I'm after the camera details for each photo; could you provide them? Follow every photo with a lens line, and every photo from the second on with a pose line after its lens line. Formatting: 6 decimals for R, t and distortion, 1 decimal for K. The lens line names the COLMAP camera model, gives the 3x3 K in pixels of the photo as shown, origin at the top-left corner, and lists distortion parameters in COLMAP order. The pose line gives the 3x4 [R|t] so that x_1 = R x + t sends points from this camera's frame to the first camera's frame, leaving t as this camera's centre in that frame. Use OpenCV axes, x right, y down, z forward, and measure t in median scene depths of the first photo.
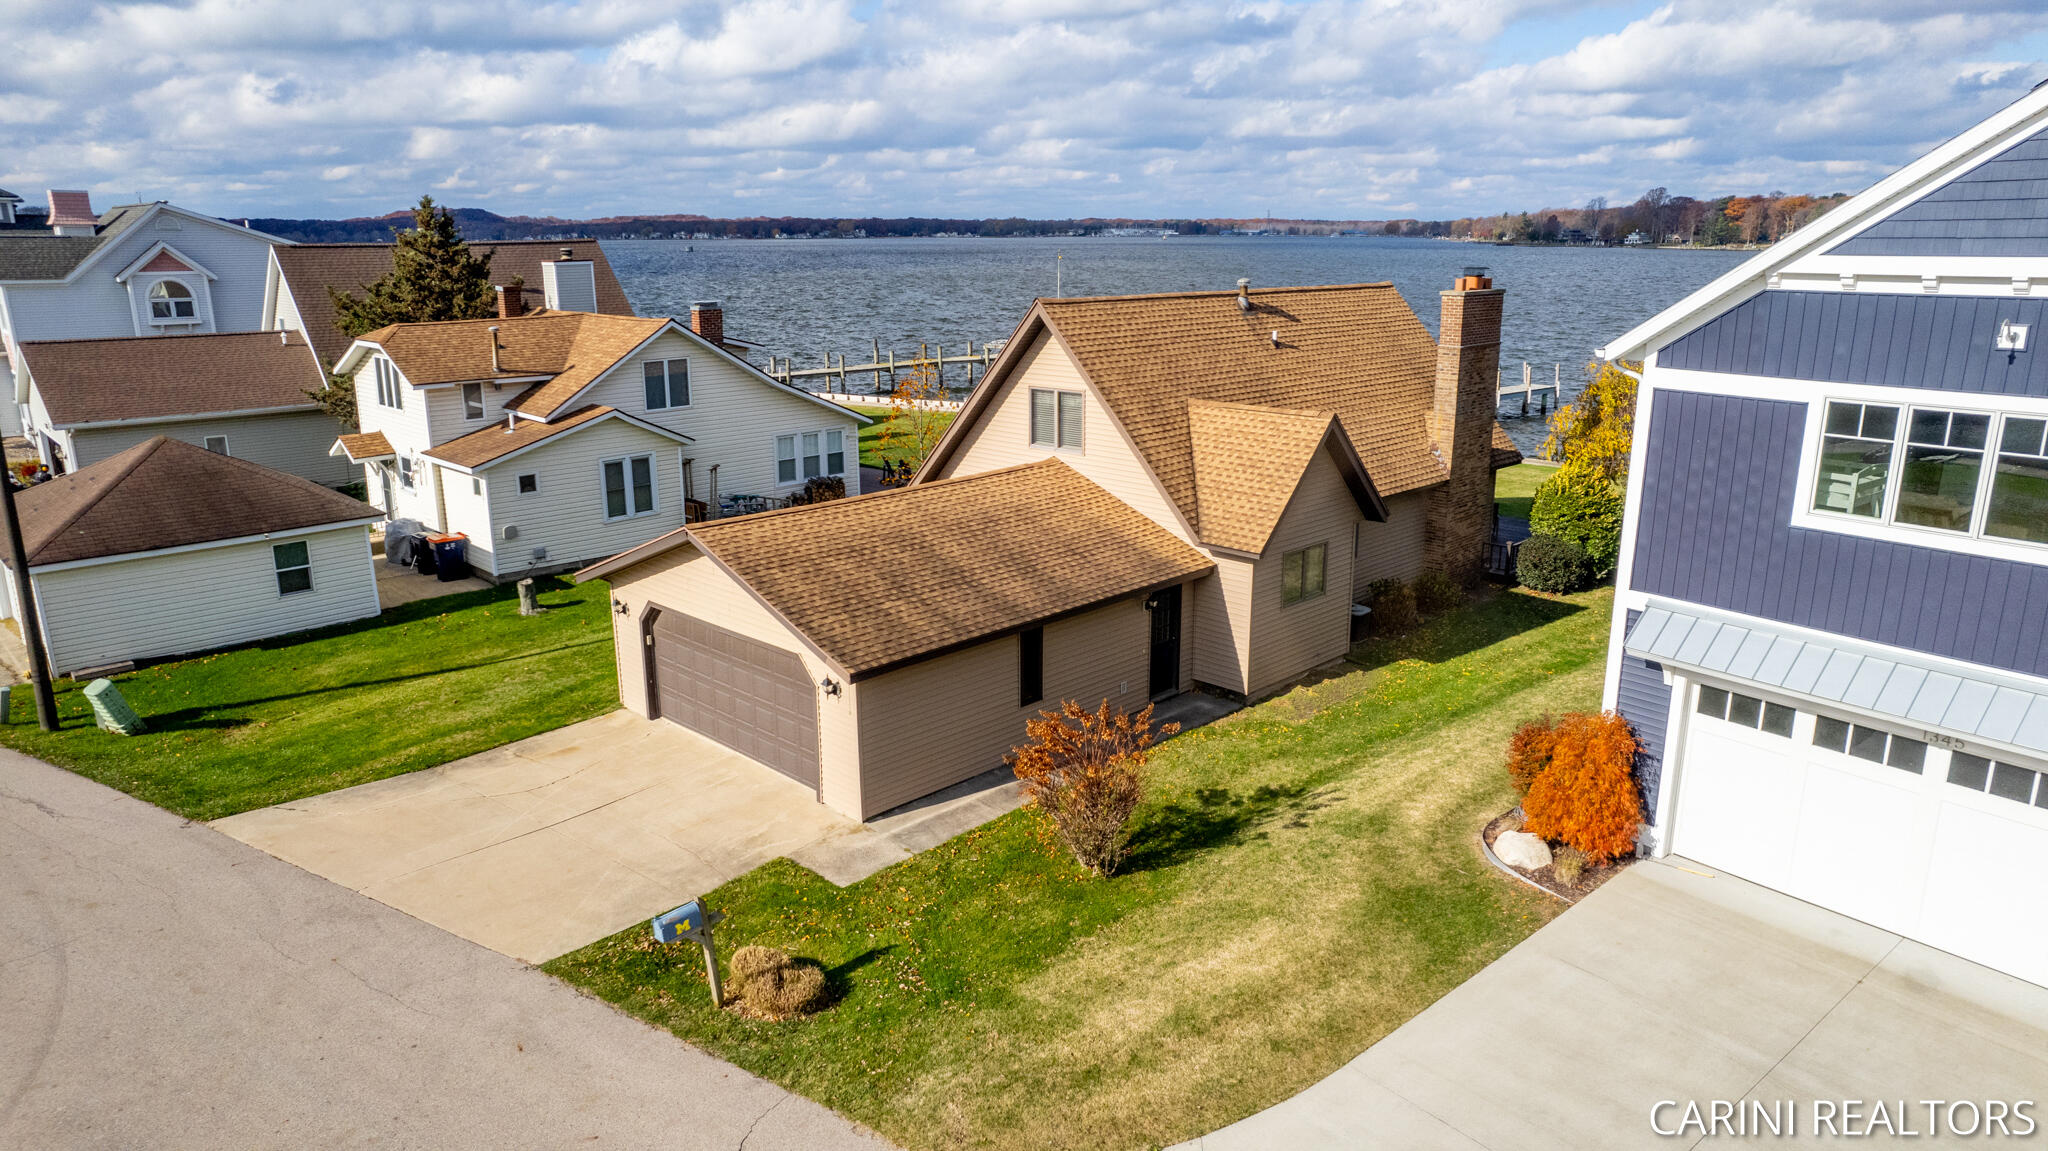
lens RADIAL K [[1299.4, 0, 1035.3], [0, 1299.4, 577.7], [0, 0, 1]] dist [-0.090580, 0.074021]
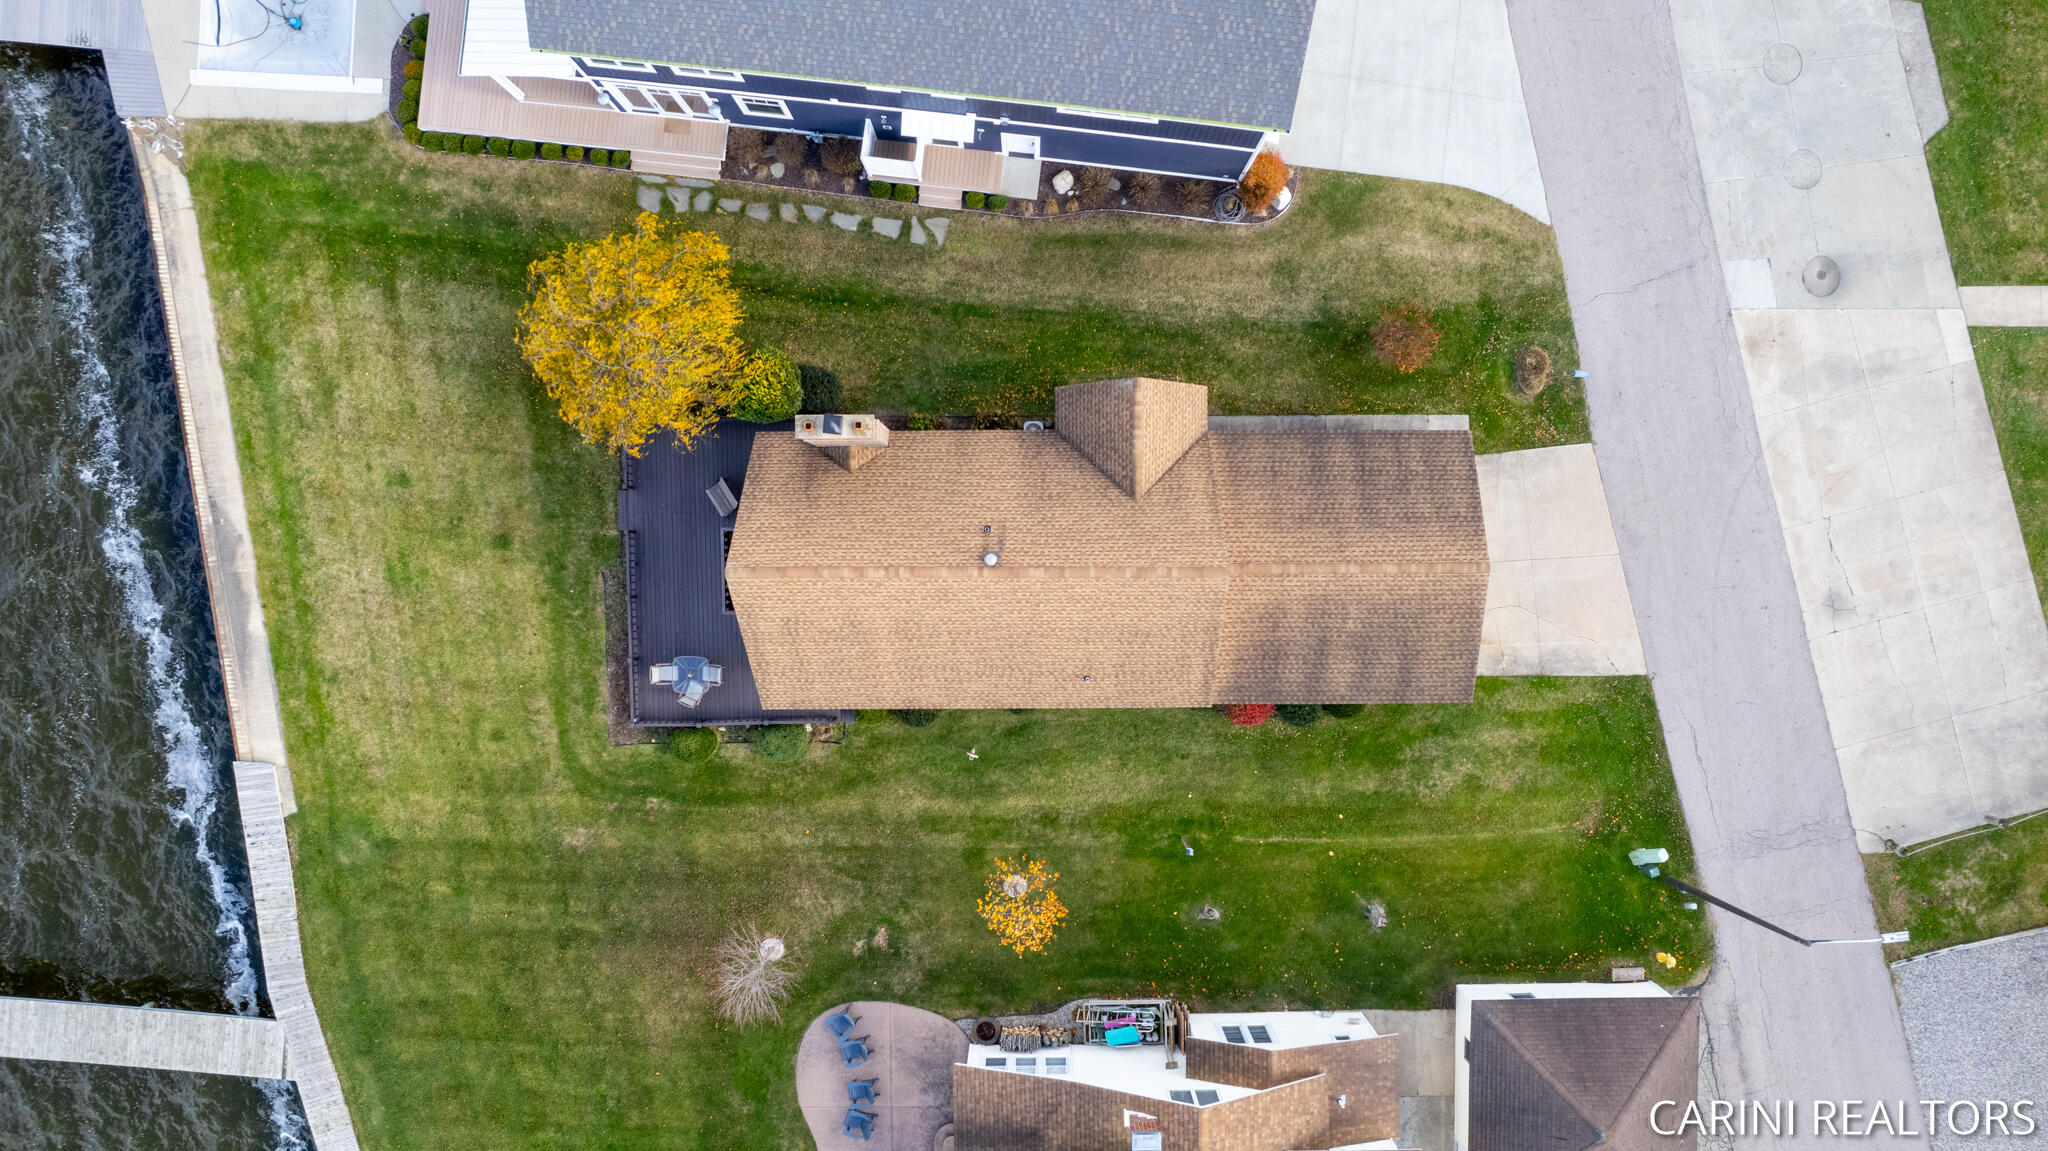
lens RADIAL K [[1305.9, 0, 1030.8], [0, 1305.9, 581.9], [0, 0, 1]] dist [-0.084081, 0.076107]
pose [[-0.704886, -0.709276, -0.008008, 0.151708], [0.191009, -0.200674, 0.960857, -1.580026], [-0.683119, 0.675765, 0.276930, 0.781262]]
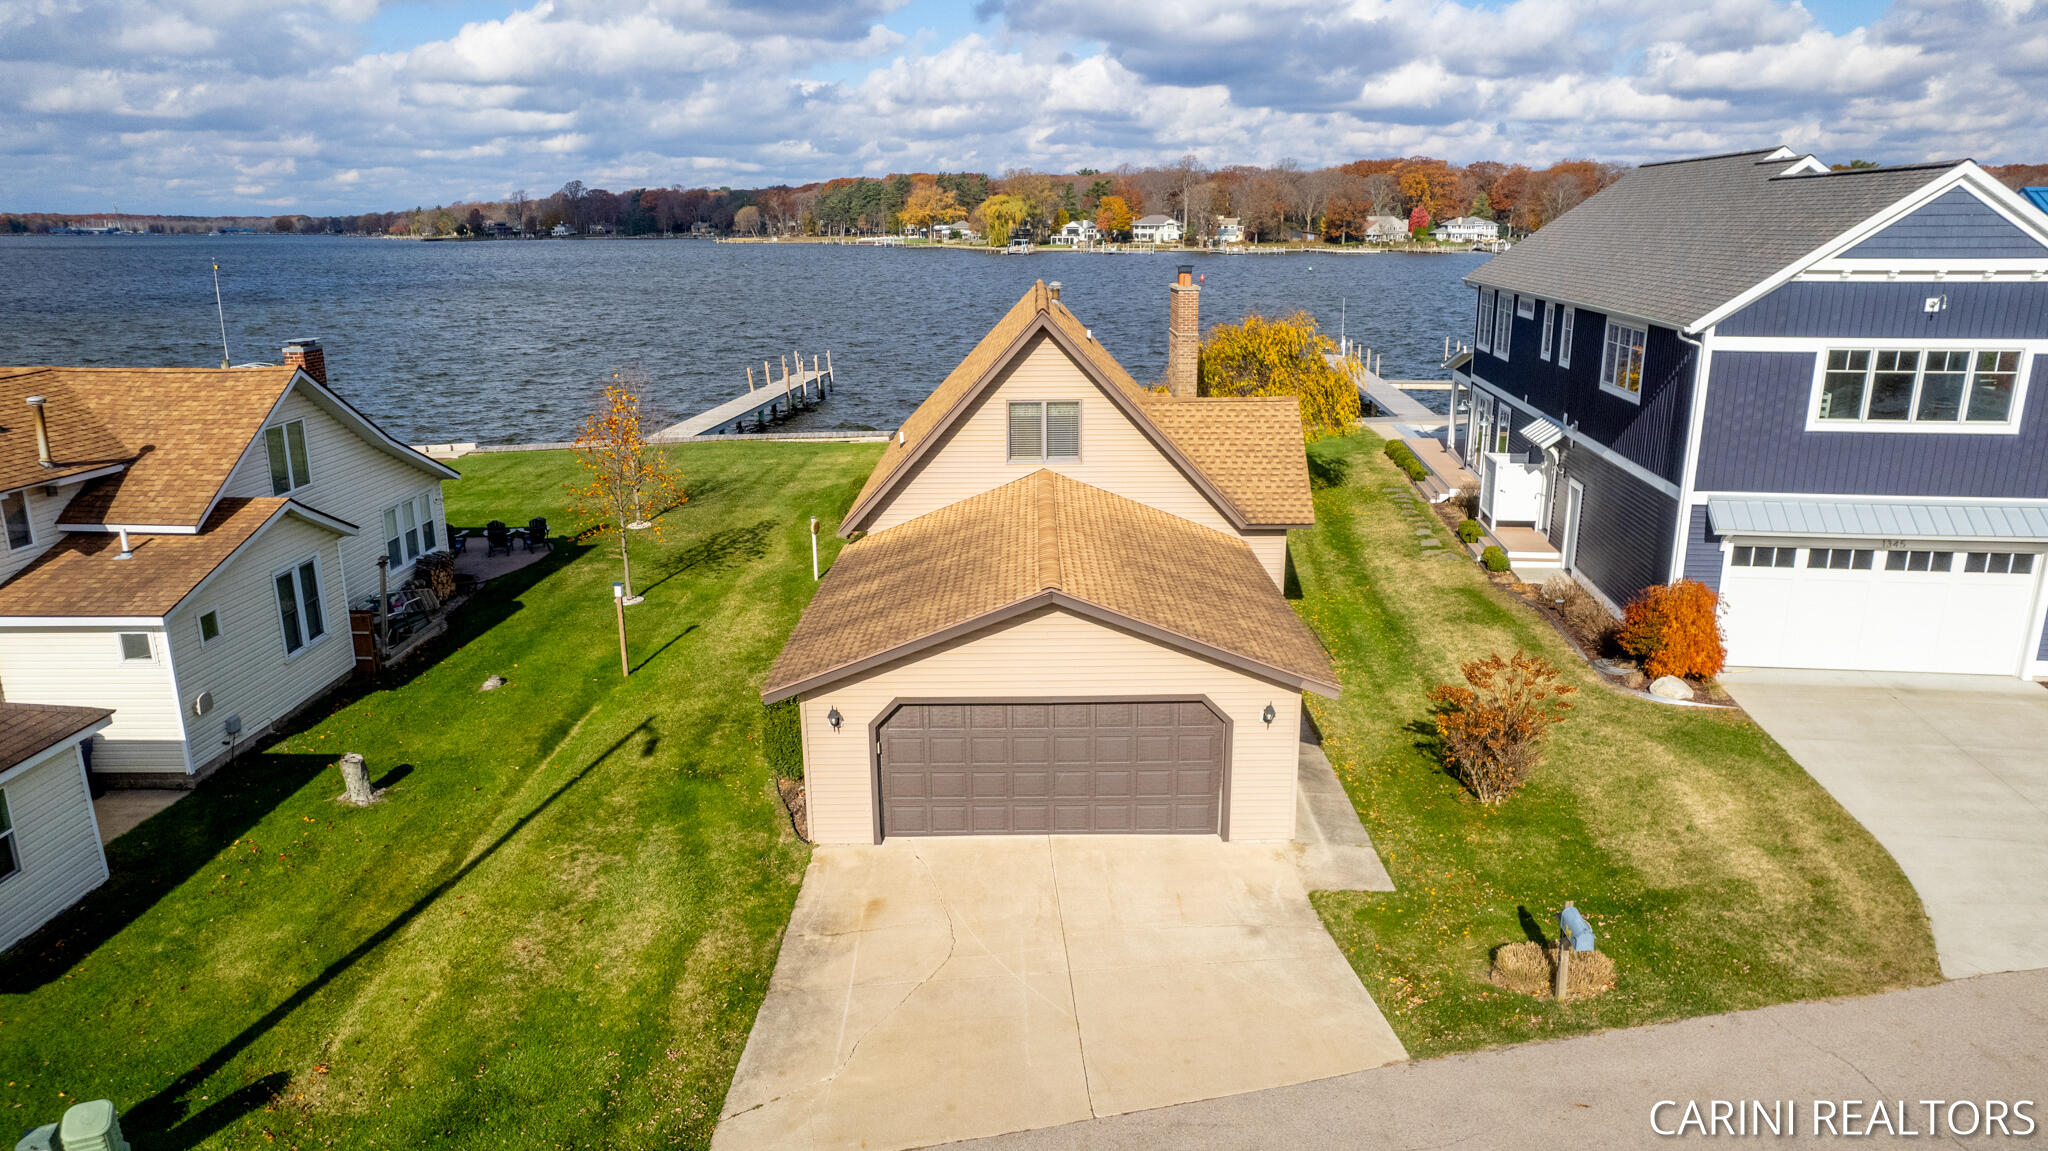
lens RADIAL K [[1305.9, 0, 1030.8], [0, 1305.9, 581.9], [0, 0, 1]] dist [-0.084081, 0.076107]
pose [[0.710375, -0.185600, 0.678911, -0.715656], [0.181175, 0.980319, 0.078427, -0.093817], [-0.680105, 0.067290, 0.730020, 0.308518]]
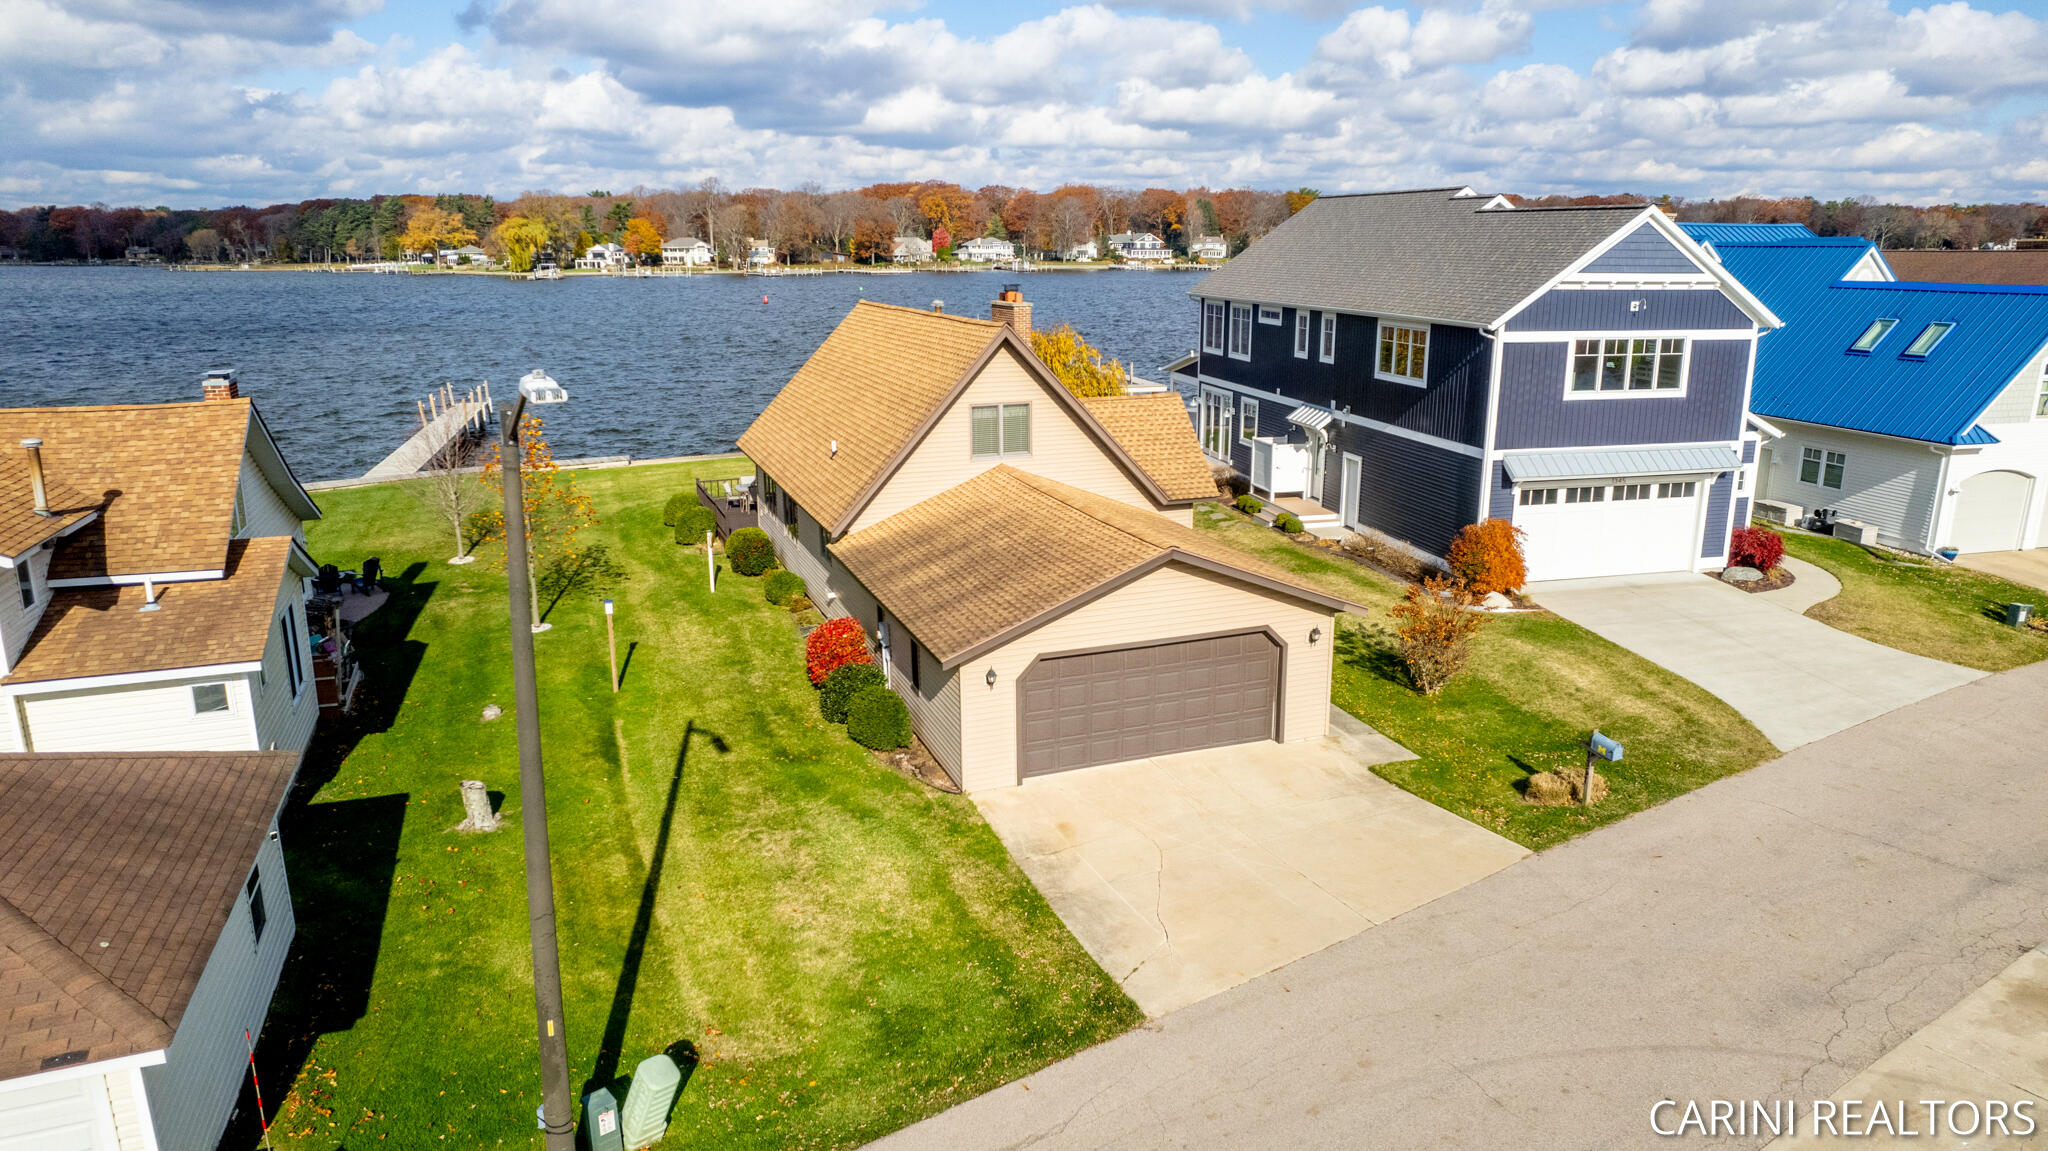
lens RADIAL K [[1305.9, 0, 1030.8], [0, 1305.9, 581.9], [0, 0, 1]] dist [-0.084081, 0.076107]
pose [[0.415493, -0.226089, 0.881050, -1.036614], [0.233919, 0.962598, 0.136701, -0.151028], [-0.879003, 0.149296, 0.452839, 0.514825]]
